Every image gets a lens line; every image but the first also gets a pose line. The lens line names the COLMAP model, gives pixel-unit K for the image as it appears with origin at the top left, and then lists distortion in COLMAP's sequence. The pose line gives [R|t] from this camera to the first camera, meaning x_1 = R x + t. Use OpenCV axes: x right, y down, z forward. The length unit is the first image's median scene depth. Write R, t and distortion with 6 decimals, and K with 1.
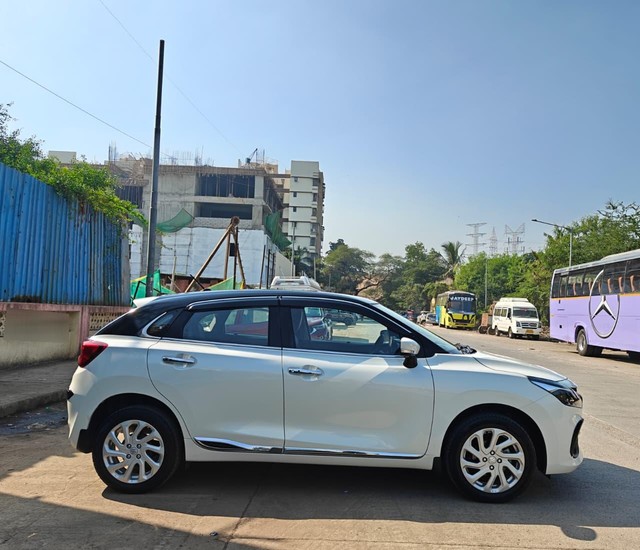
lens RADIAL K [[557.2, 0, 332.9], [0, 557.2, 290.5], [0, 0, 1]] dist [-0.016915, -0.003837]
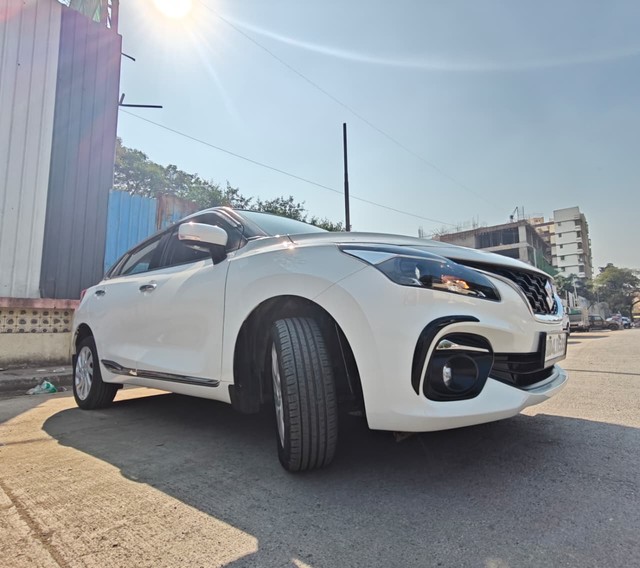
lens RADIAL K [[360.8, 0, 332.6], [0, 360.8, 291.8], [0, 0, 1]] dist [0.015406, -0.001282]
pose [[0.791765, -0.117780, -0.599363, 0.153634], [0.074263, 0.992516, -0.096936, 0.065199], [0.606295, 0.032240, 0.794586, 0.196009]]
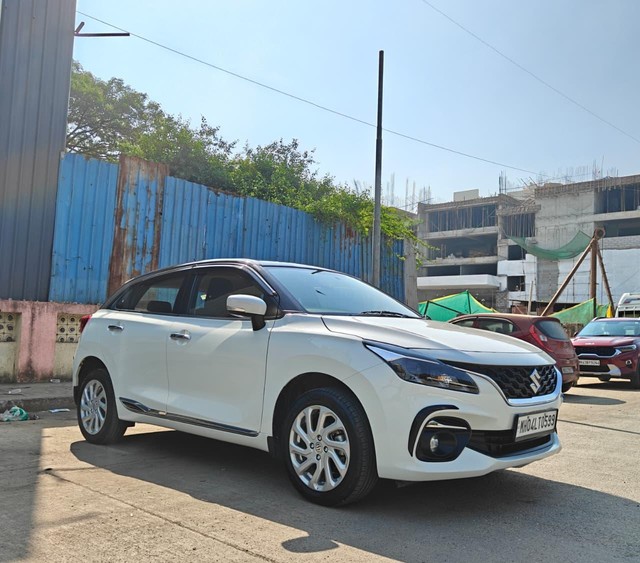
lens RADIAL K [[592.4, 0, 310.8], [0, 592.4, 303.6], [0, 0, 1]] dist [0.014074, 0.000000]
pose [[0.756018, -0.043401, -0.653110, 0.223858], [0.018306, 0.998811, -0.045184, 0.038981], [0.654295, 0.022204, 0.755914, 0.100043]]
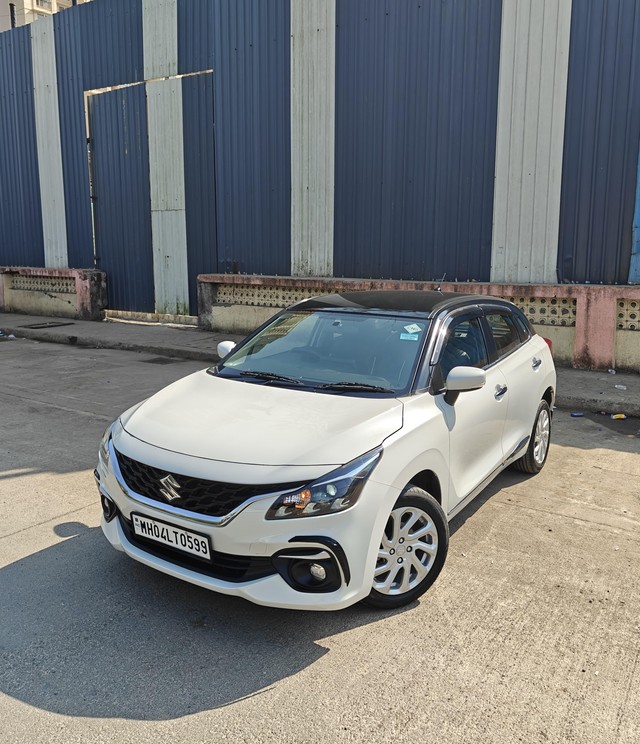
lens RADIAL K [[635.5, 0, 321.7], [0, 635.5, 373.2], [0, 0, 1]] dist [-0.054635, -0.002611]
pose [[-0.496239, 0.128198, -0.858669, 0.282332], [0.017041, 0.990286, 0.137999, -0.003061], [0.868019, 0.053848, -0.493603, 0.472548]]
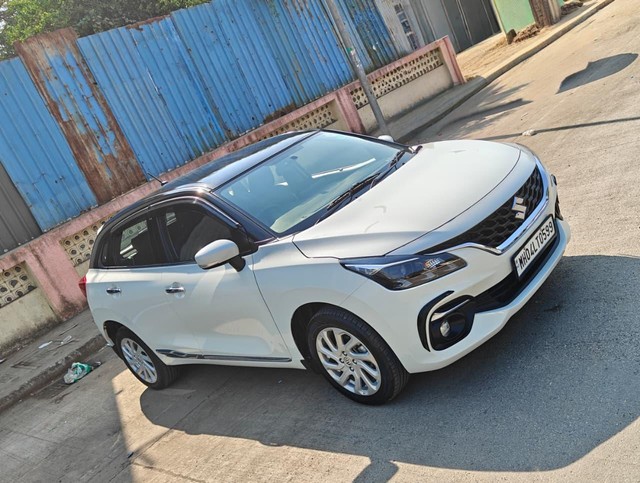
lens RADIAL K [[610.6, 0, 364.9], [0, 610.6, 248.6], [0, 0, 1]] dist [0.014695, 0.000000]
pose [[0.725588, -0.158873, -0.669538, 0.247026], [0.446054, 0.849476, 0.281825, -0.017129], [0.523982, -0.503140, 0.687236, 0.135782]]
